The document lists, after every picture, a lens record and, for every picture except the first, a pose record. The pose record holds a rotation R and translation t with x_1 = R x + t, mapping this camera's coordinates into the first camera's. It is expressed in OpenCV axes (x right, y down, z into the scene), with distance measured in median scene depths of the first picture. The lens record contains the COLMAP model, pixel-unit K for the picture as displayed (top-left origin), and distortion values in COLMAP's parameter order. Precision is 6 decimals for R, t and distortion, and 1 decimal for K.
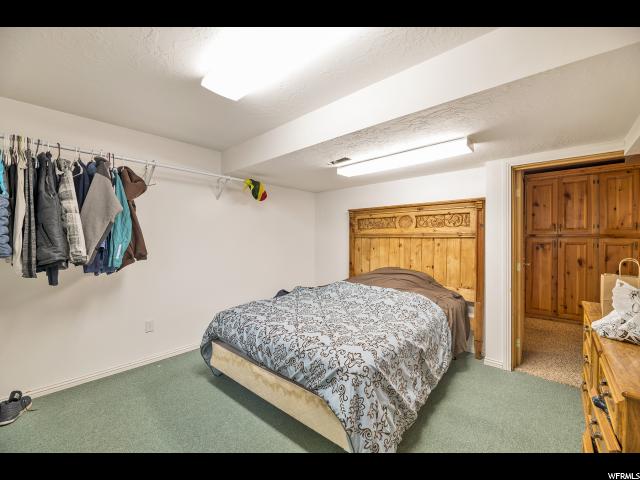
lens RADIAL K [[257.4, 0, 321.1], [0, 257.4, 239.5], [0, 0, 1]] dist [-0.019473, -0.000664]
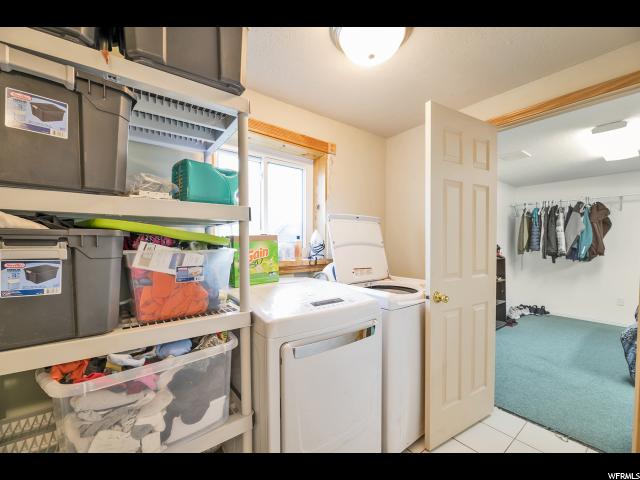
lens RADIAL K [[257.4, 0, 321.0], [0, 257.4, 243.6], [0, 0, 1]] dist [-0.019473, -0.000664]
pose [[-0.227971, 0.002195, -0.973665, 1.693777], [-0.009382, 0.999946, 0.004451, 0.009457], [0.973623, 0.010150, -0.227938, -0.568961]]
